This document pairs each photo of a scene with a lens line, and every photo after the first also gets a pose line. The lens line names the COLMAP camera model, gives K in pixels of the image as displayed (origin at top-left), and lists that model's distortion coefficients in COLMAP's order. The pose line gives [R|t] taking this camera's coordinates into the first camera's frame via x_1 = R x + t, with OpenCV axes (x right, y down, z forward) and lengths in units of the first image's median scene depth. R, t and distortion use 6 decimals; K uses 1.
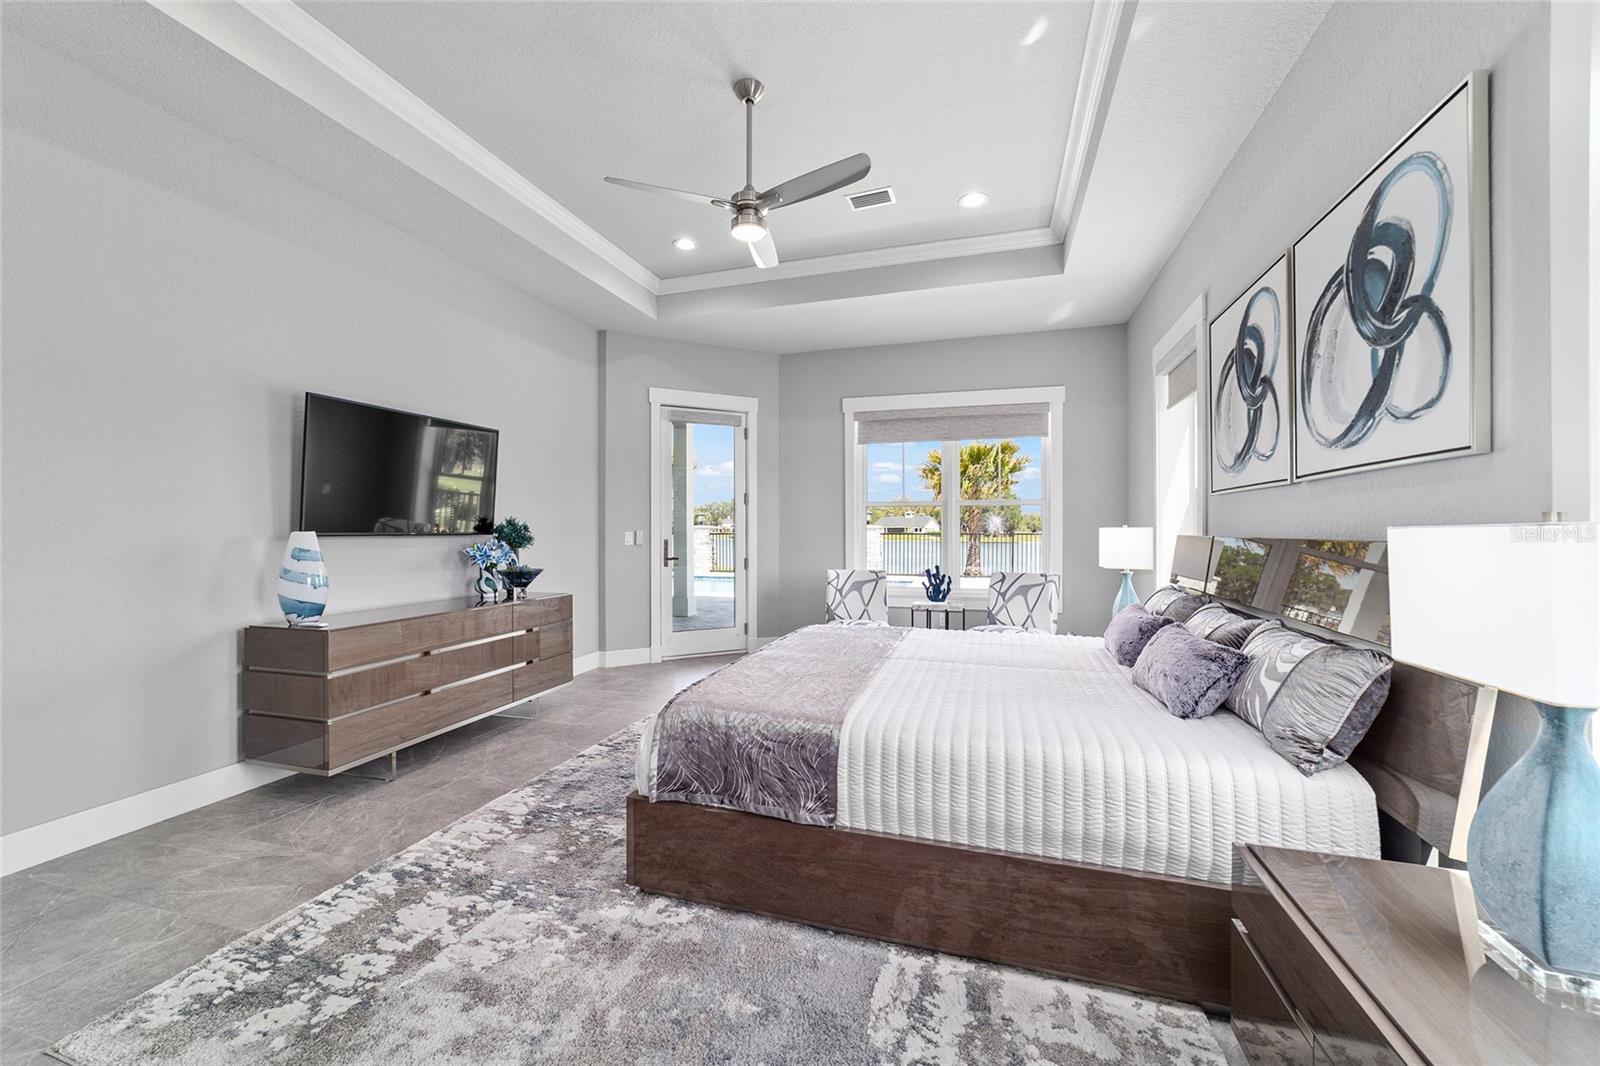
lens RADIAL K [[616.1, 0, 799.4], [0, 616.1, 529.5], [0, 0, 1]] dist [-0.017440, 0.008573]
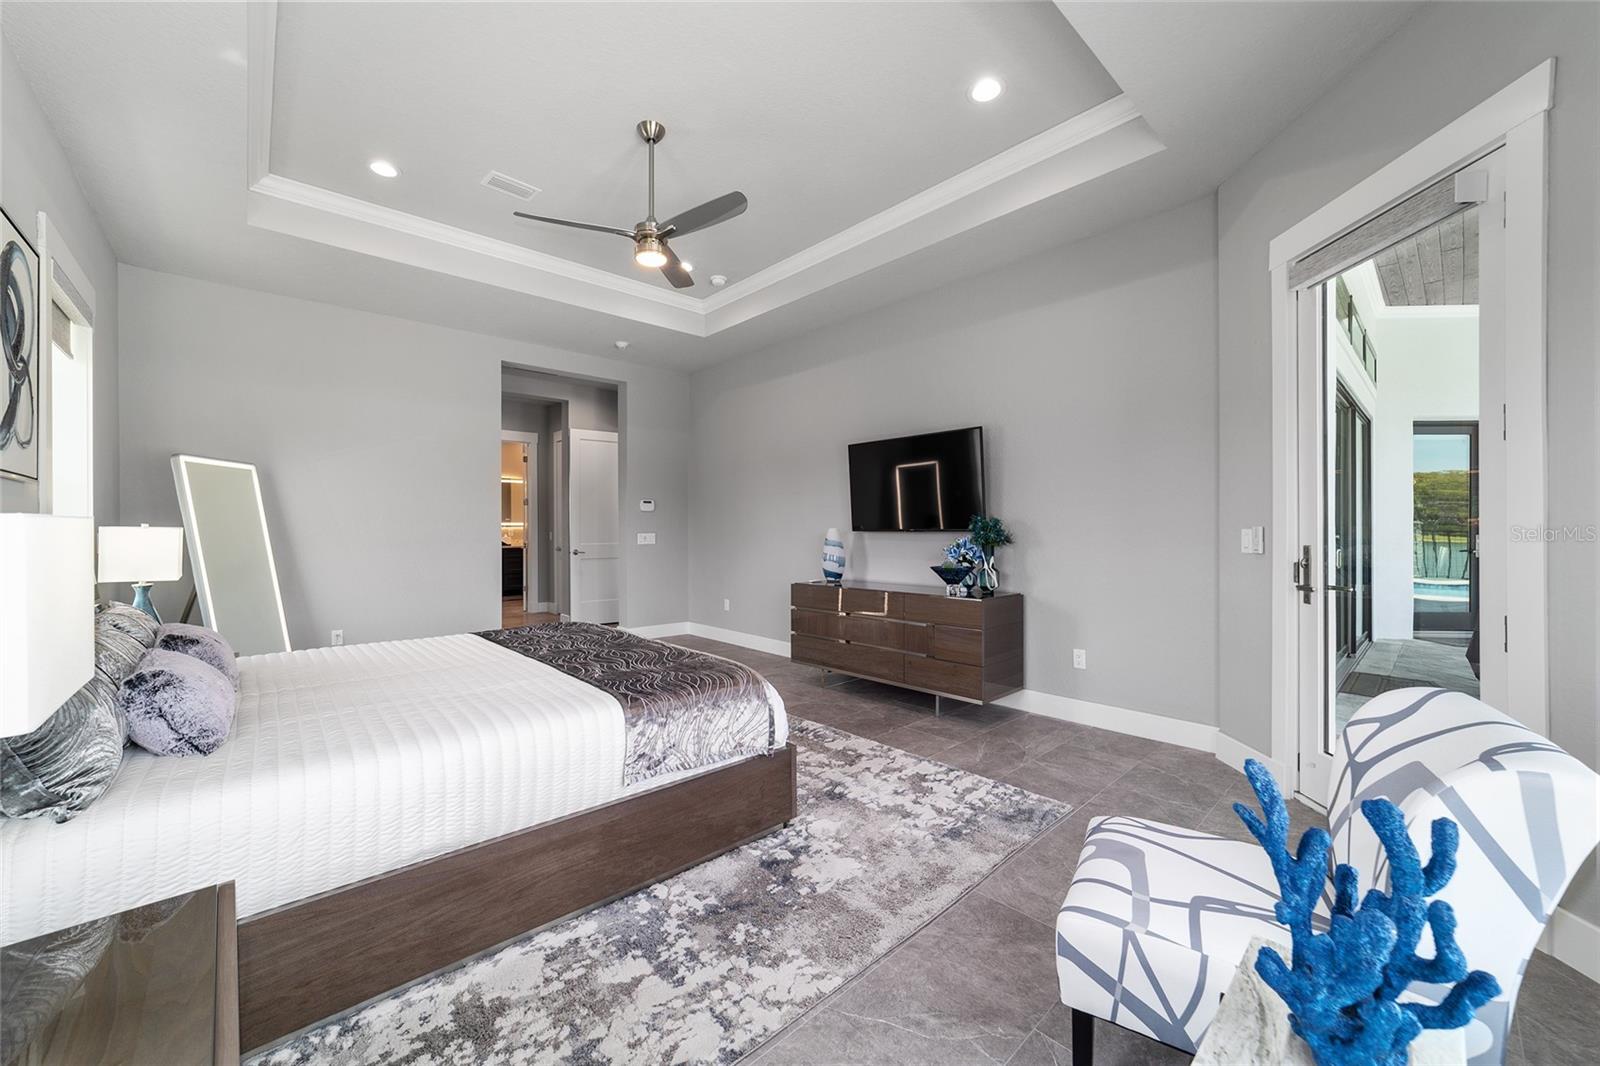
lens RADIAL K [[616.1, 0, 799.4], [0, 616.1, 529.5], [0, 0, 1]] dist [-0.017440, 0.008573]
pose [[-0.499847, 0.005132, -0.866099, 0.862535], [0.004757, 0.999984, 0.003180, 0.001382], [0.866101, -0.002530, -0.499863, 2.063911]]
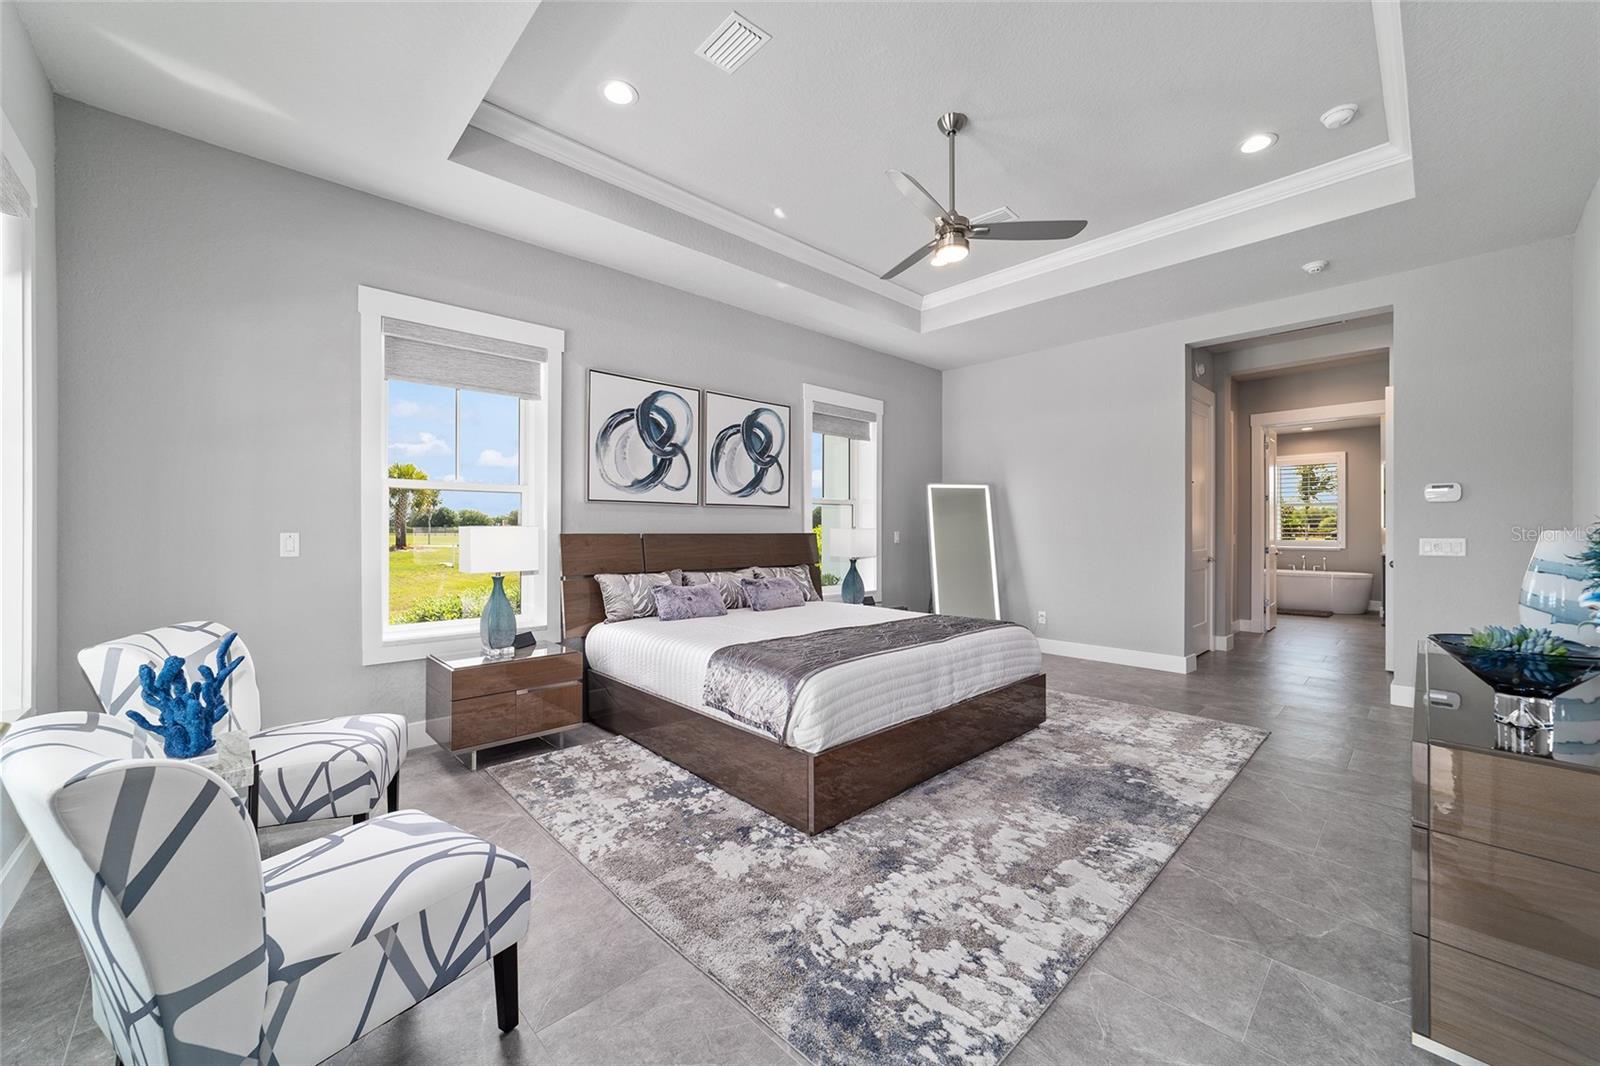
lens RADIAL K [[616.1, 0, 799.4], [0, 616.1, 529.5], [0, 0, 1]] dist [-0.017440, 0.008573]
pose [[-0.871129, 0.000853, 0.491054, -0.435828], [-0.000046, 0.999998, -0.001819, 0.003443], [-0.491055, -0.001608, -0.871127, 2.398852]]
